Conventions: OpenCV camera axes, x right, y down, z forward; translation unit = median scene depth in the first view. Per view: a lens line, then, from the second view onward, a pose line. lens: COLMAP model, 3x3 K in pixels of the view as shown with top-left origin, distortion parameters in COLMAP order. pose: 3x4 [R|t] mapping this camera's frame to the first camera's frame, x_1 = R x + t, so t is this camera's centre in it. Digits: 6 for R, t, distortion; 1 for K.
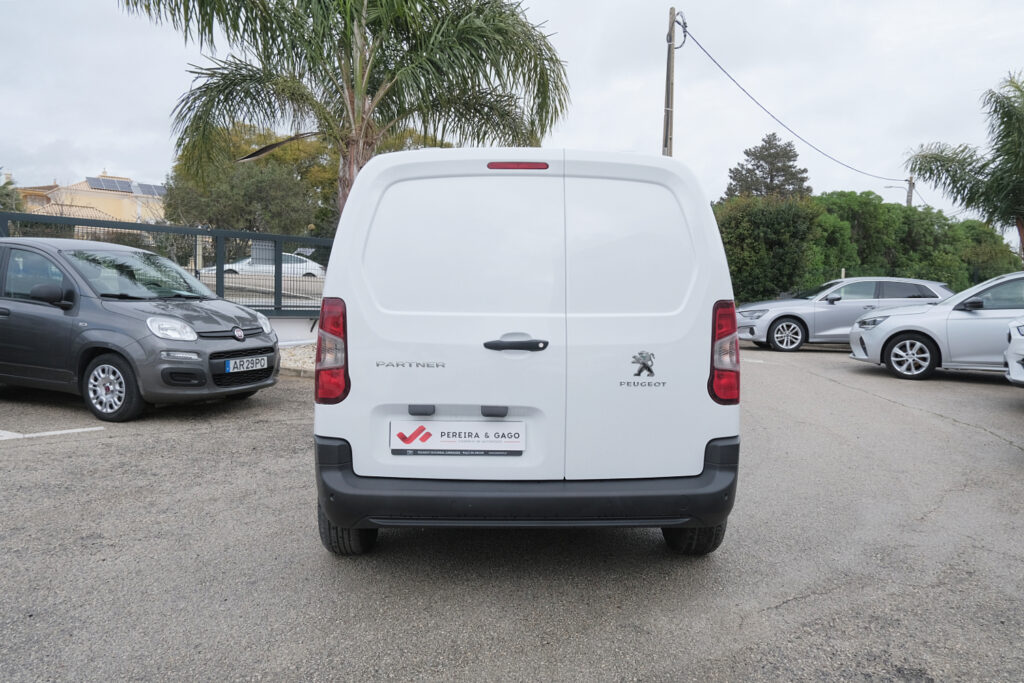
lens RADIAL K [[732.7, 0, 506.4], [0, 732.7, 340.4], [0, 0, 1]] dist [0.010863, 0.001921]
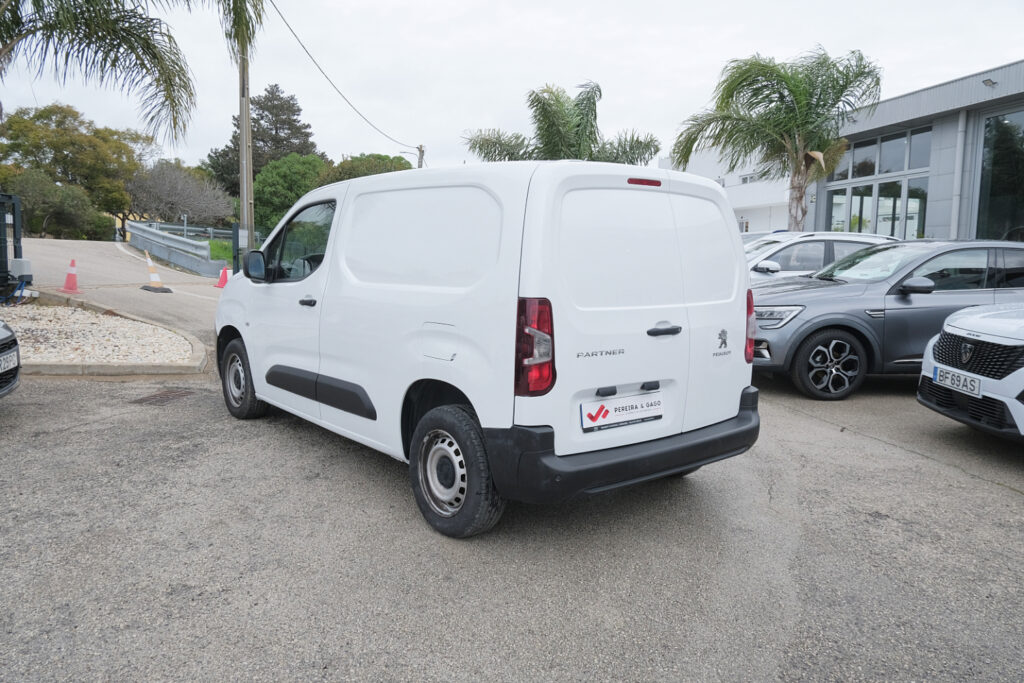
lens RADIAL K [[732.7, 0, 506.4], [0, 732.7, 340.4], [0, 0, 1]] dist [0.010863, 0.001921]
pose [[0.801088, -0.070697, 0.594357, -0.925059], [0.032390, 0.996665, 0.074895, -0.078135], [-0.597670, -0.040746, 0.800706, 0.161058]]
